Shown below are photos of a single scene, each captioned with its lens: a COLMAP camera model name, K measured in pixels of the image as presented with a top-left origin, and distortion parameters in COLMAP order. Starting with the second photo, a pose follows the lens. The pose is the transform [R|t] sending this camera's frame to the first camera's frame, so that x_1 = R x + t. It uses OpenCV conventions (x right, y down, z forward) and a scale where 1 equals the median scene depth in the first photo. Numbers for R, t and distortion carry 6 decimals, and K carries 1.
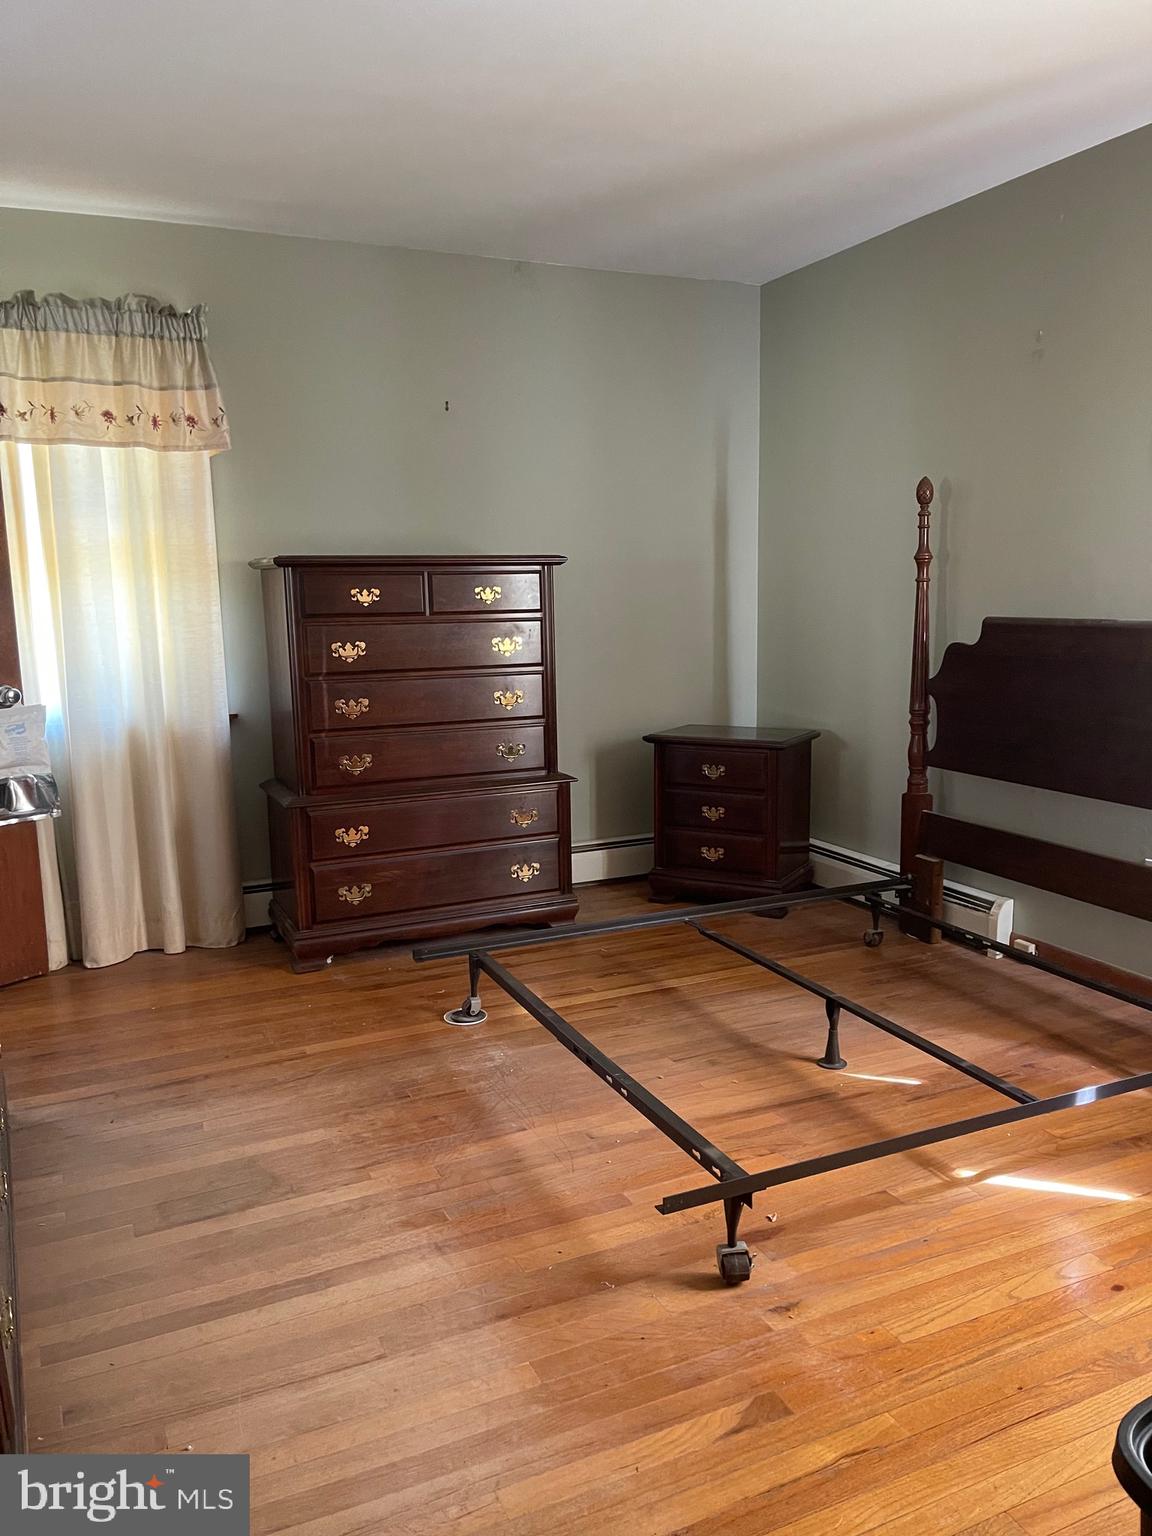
lens RADIAL K [[1139.6, 0, 577.5], [0, 1139.6, 768.7], [0, 0, 1]] dist [0.040983, -0.084824]
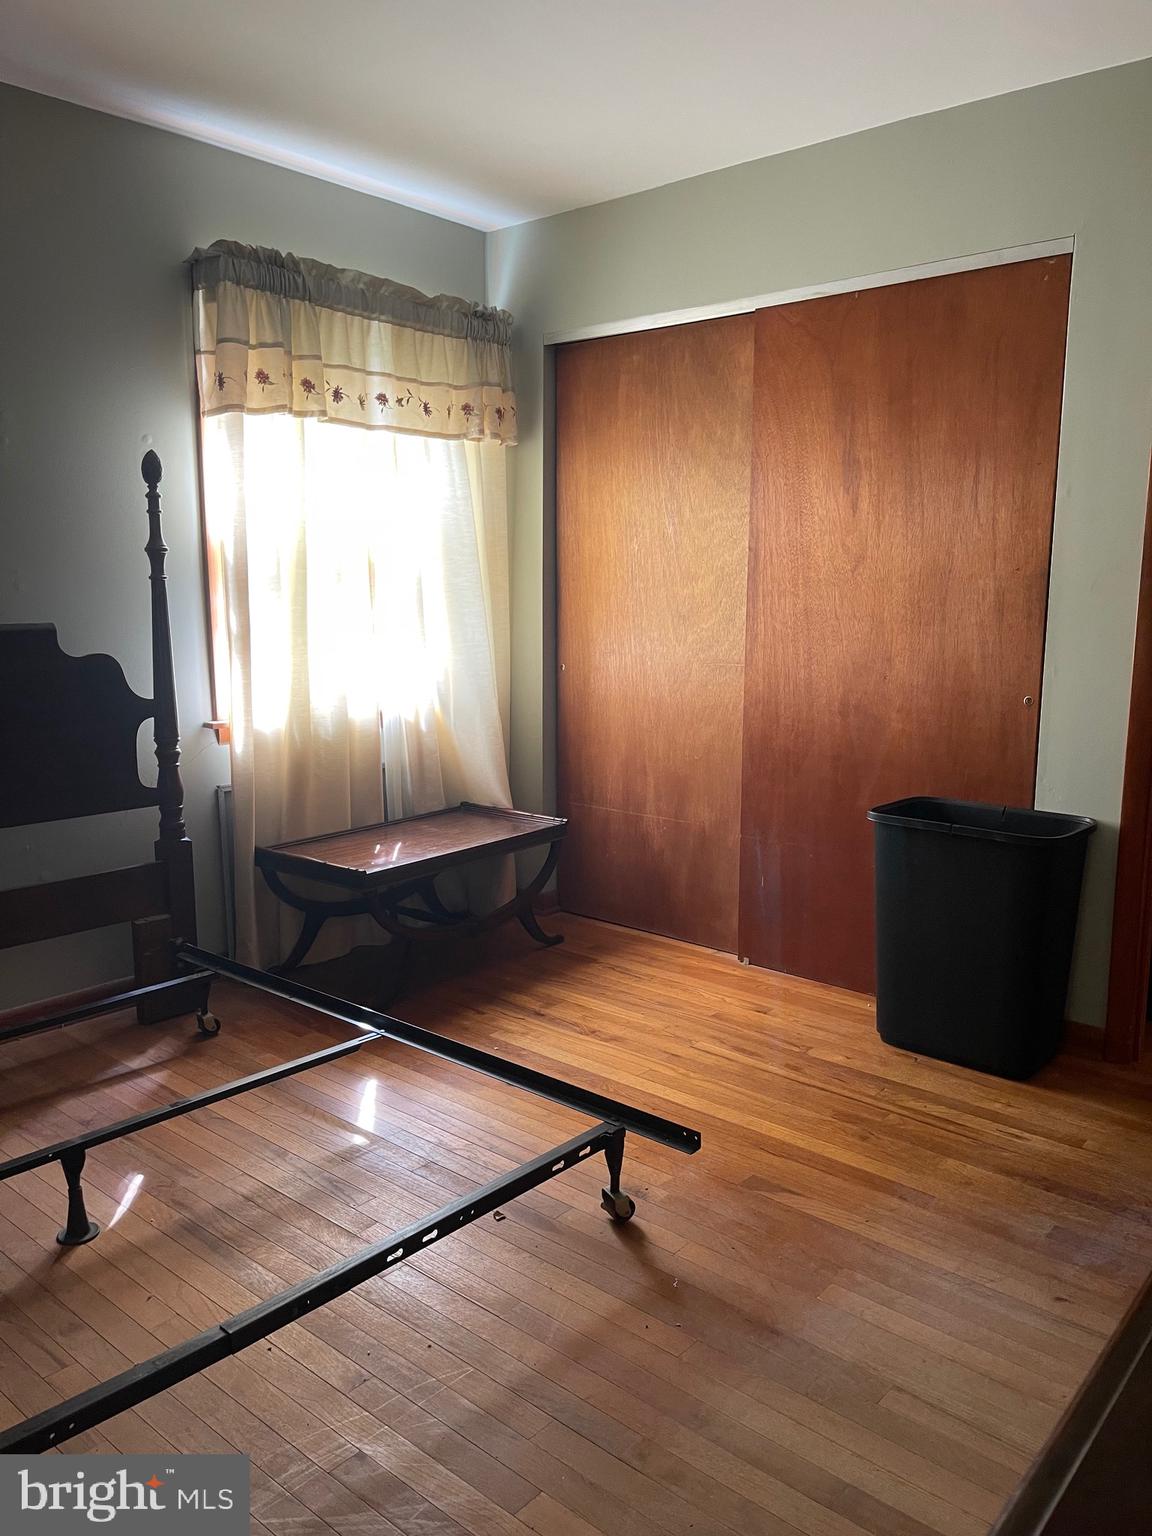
lens RADIAL K [[1139.6, 0, 580.4], [0, 1139.6, 771.0], [0, 0, 1]] dist [0.040983, -0.084824]
pose [[-0.391760, -0.130696, 0.910737, -0.725079], [0.157053, 0.965833, 0.206160, -0.175508], [-0.906564, 0.223799, -0.357848, 1.236572]]
